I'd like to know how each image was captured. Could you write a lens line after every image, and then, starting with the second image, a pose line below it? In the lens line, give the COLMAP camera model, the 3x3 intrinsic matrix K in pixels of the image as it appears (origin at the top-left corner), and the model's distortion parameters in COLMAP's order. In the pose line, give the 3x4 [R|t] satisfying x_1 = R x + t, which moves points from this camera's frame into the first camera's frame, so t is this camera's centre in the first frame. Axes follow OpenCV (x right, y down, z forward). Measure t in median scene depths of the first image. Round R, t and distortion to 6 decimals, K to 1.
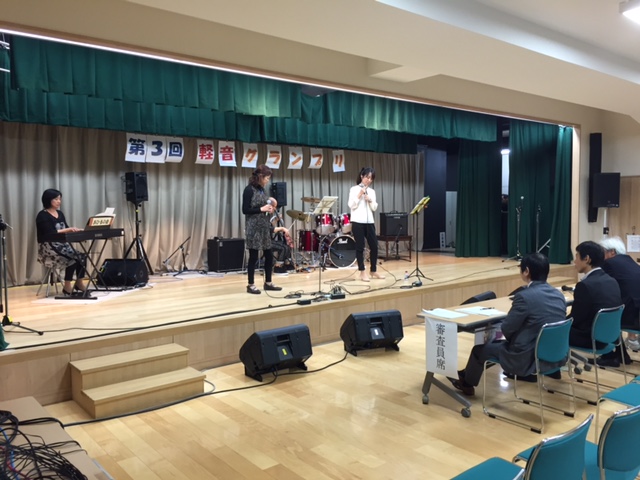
lens RADIAL K [[538.9, 0, 318.5], [0, 538.9, 238.7], [0, 0, 1]] dist [0.095187, -0.118445]
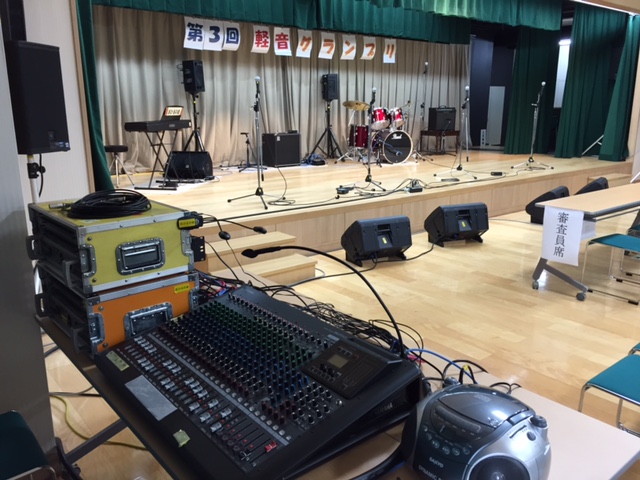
lens RADIAL K [[538.9, 0, 321.1], [0, 538.9, 235.4], [0, 0, 1]] dist [0.095187, -0.118445]
pose [[0.999960, 0.008726, 0.002139, -0.121311], [-0.008965, 0.984578, 0.174716, 0.013521], [-0.000581, -0.174728, 0.984616, -0.004659]]
